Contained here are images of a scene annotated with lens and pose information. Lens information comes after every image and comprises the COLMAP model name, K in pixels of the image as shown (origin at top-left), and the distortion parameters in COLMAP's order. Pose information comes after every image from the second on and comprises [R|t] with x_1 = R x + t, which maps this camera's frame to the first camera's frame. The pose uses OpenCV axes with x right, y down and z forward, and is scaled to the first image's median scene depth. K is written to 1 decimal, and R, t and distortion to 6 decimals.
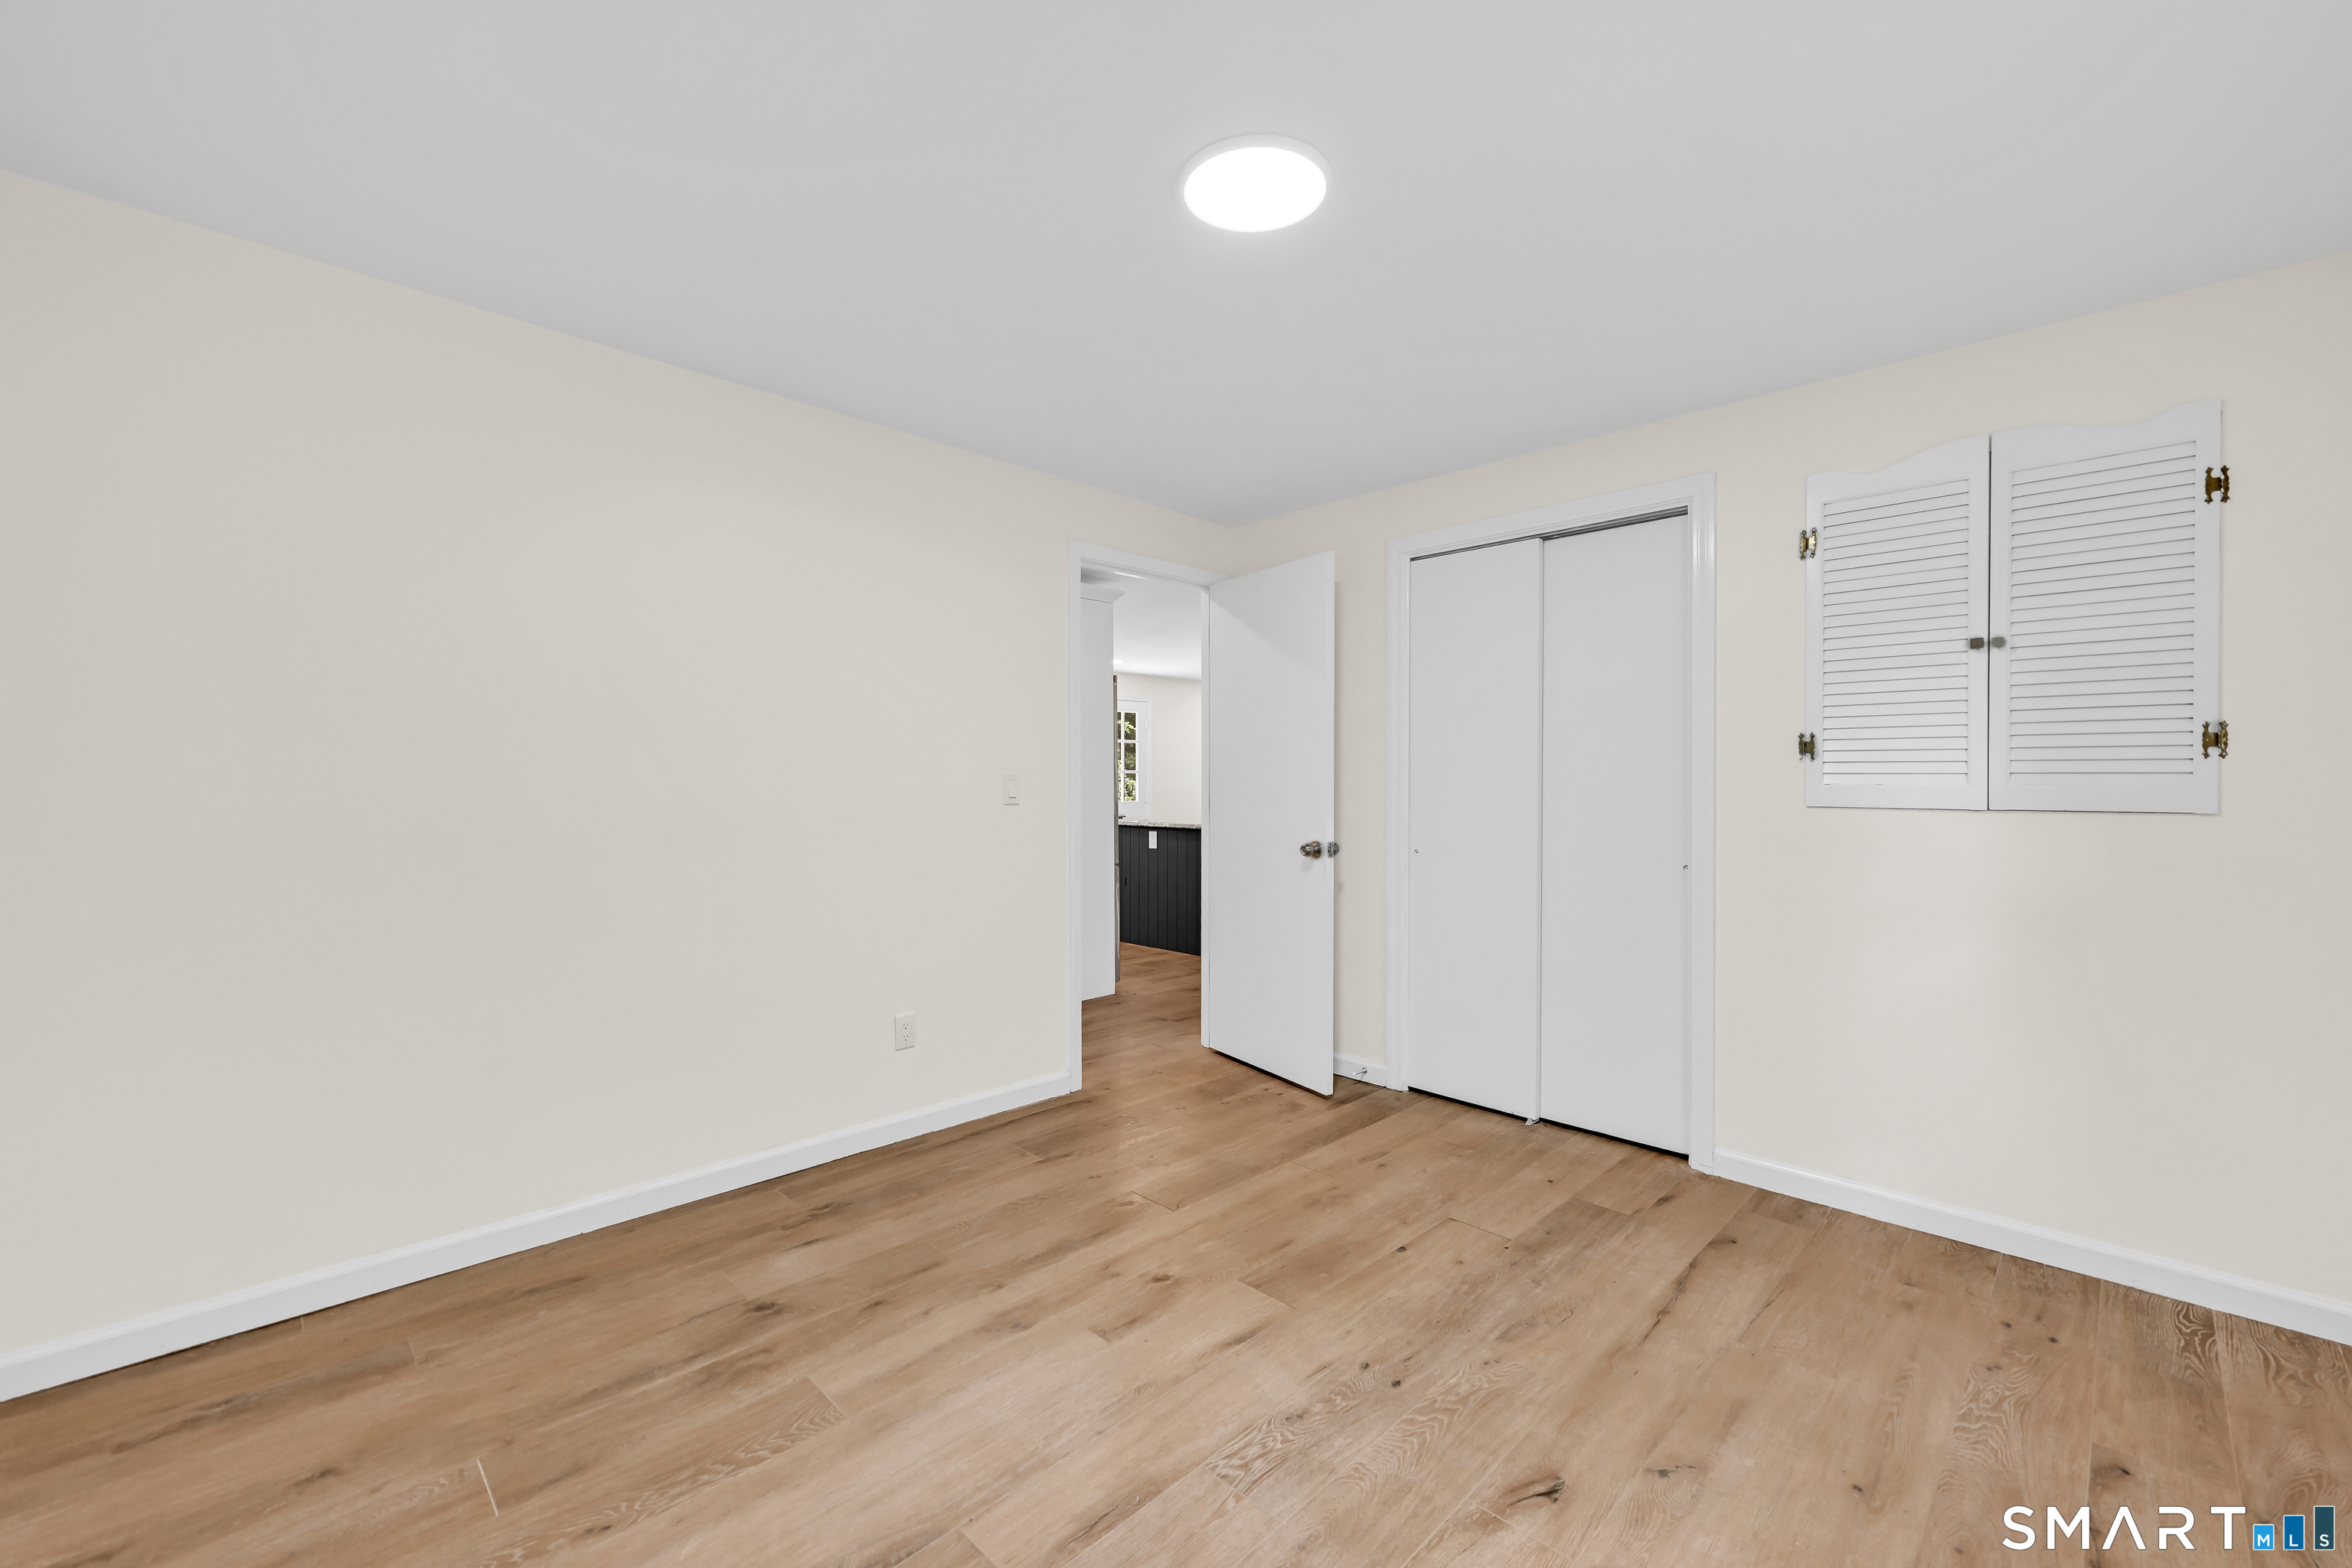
lens RADIAL K [[955.3, 0, 1174.9], [0, 955.3, 784.6], [0, 0, 1]] dist [-0.002232, -0.000104]
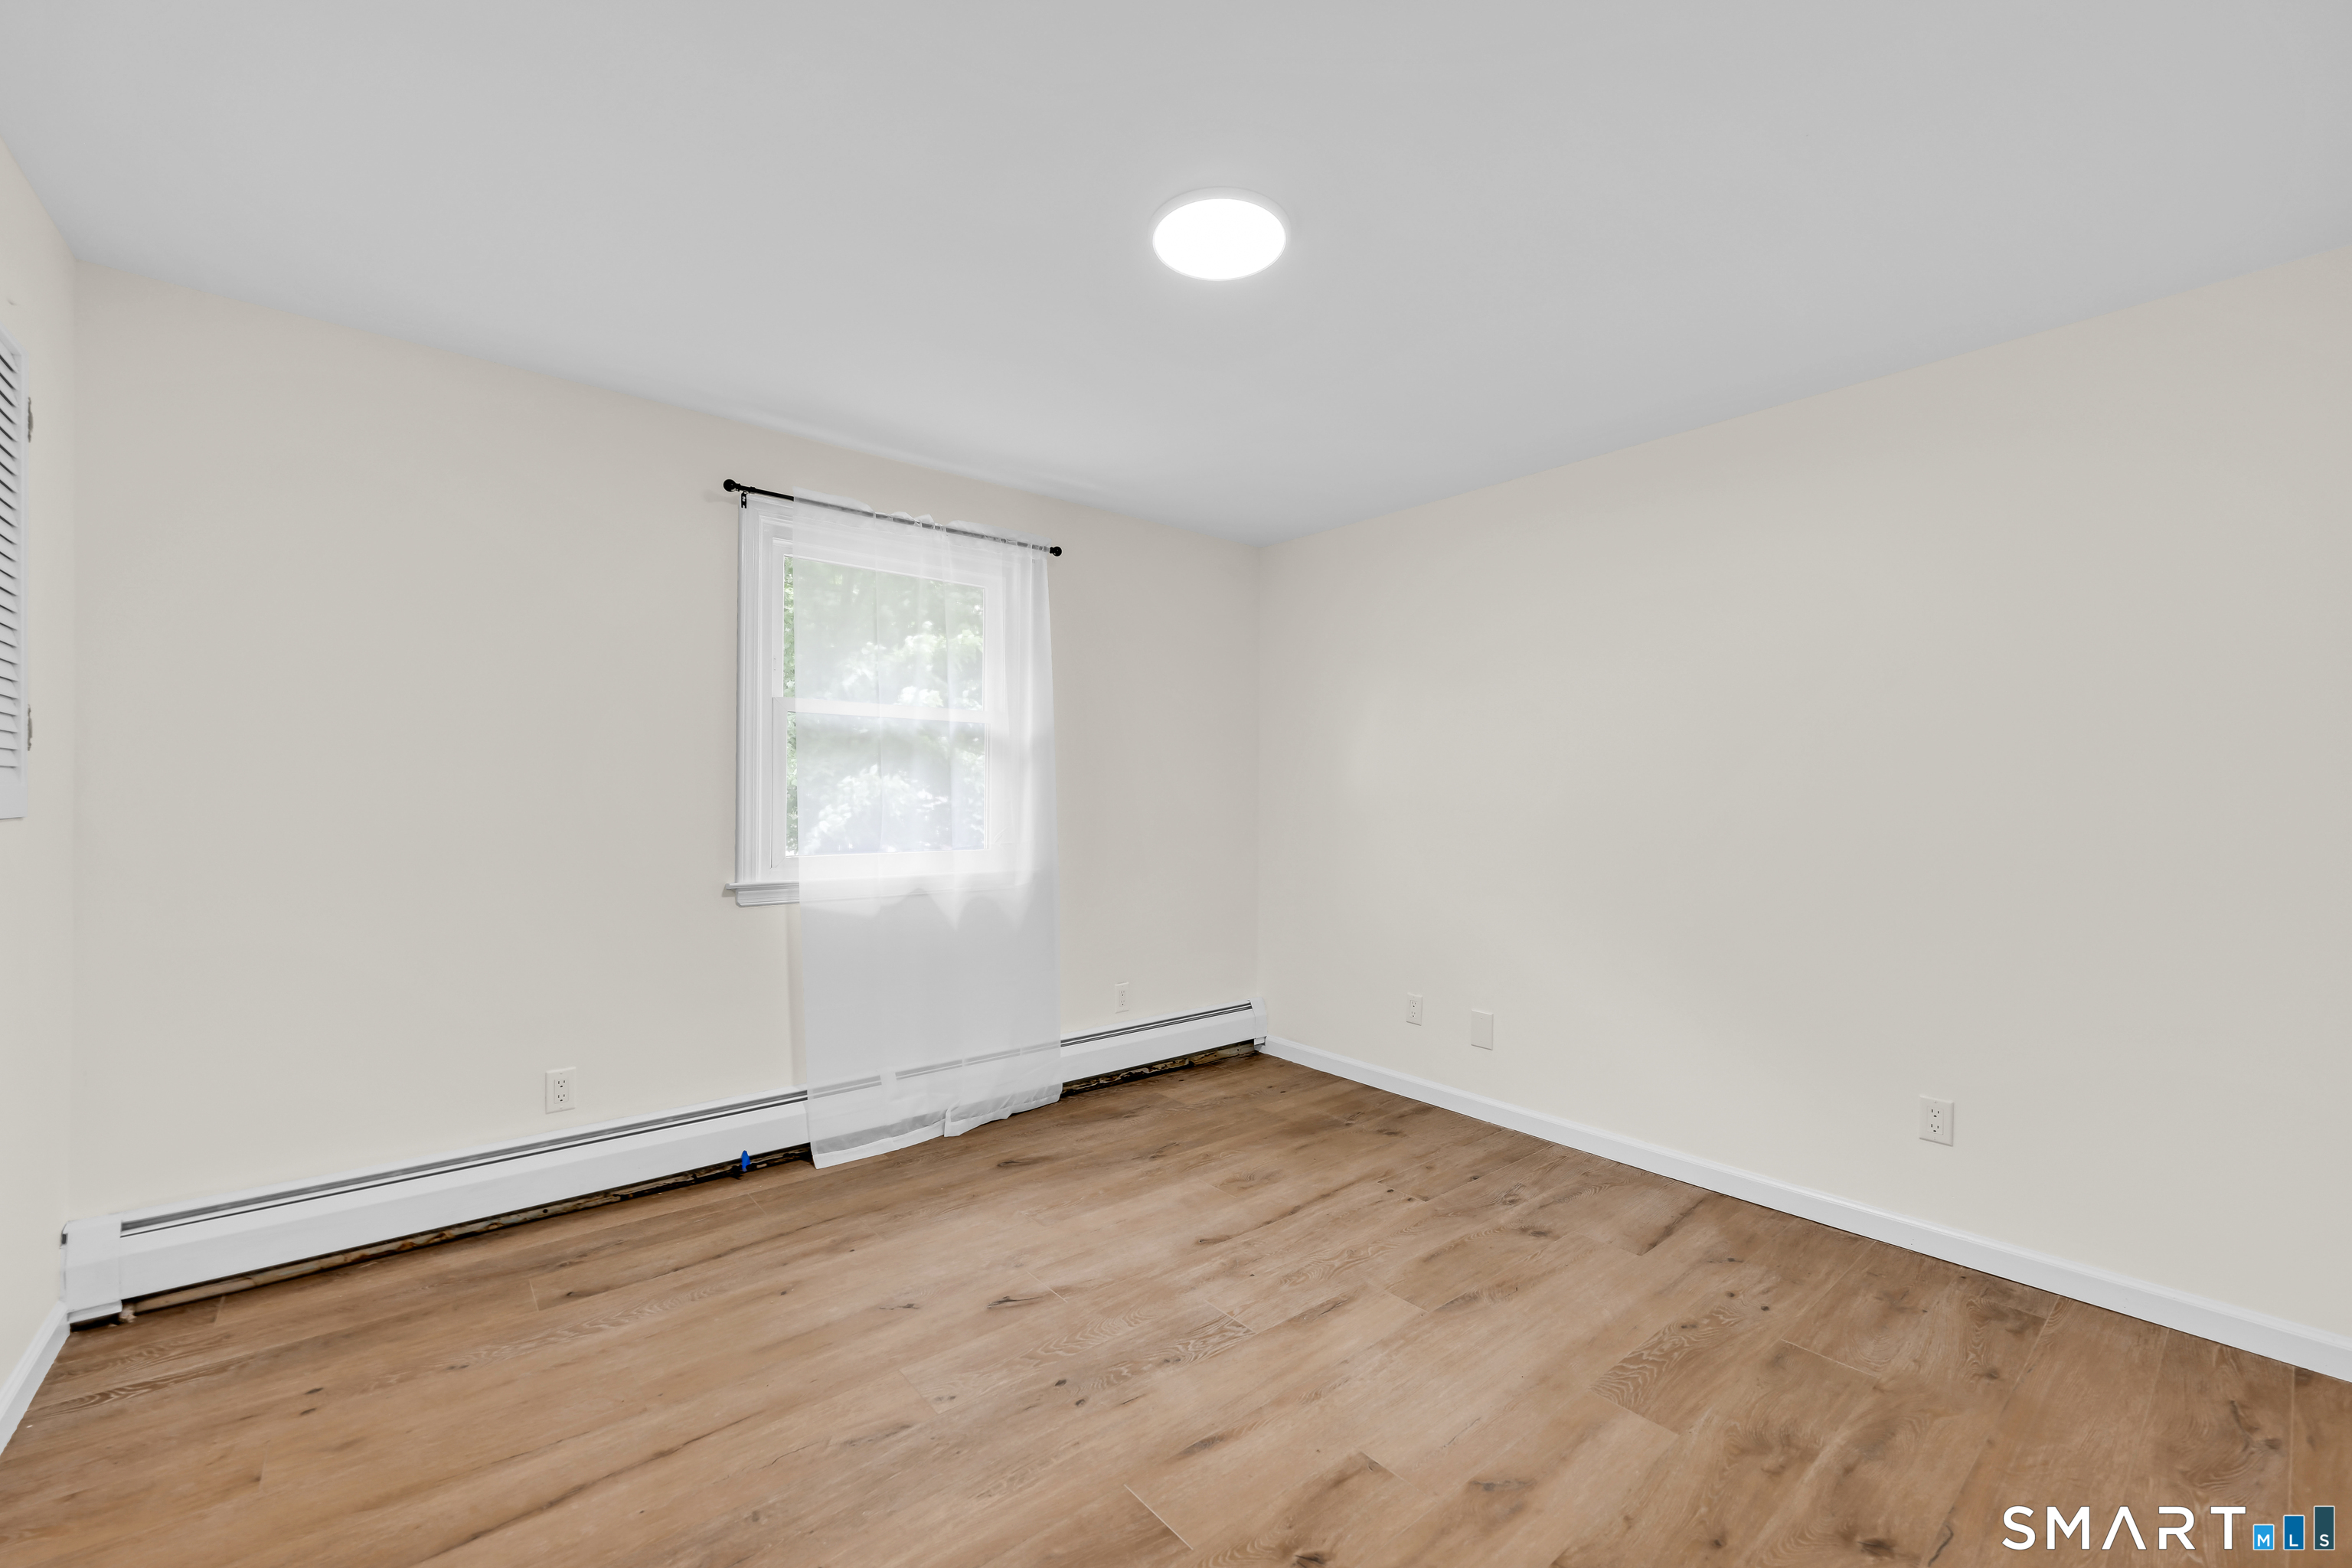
lens RADIAL K [[955.3, 0, 1178.0], [0, 955.3, 789.5], [0, 0, 1]] dist [-0.002232, -0.000104]
pose [[-0.996842, -0.012337, 0.078442, 0.036923], [-0.012623, 0.999915, -0.003150, 0.000770], [-0.078396, -0.004131, -0.996914, 1.995879]]
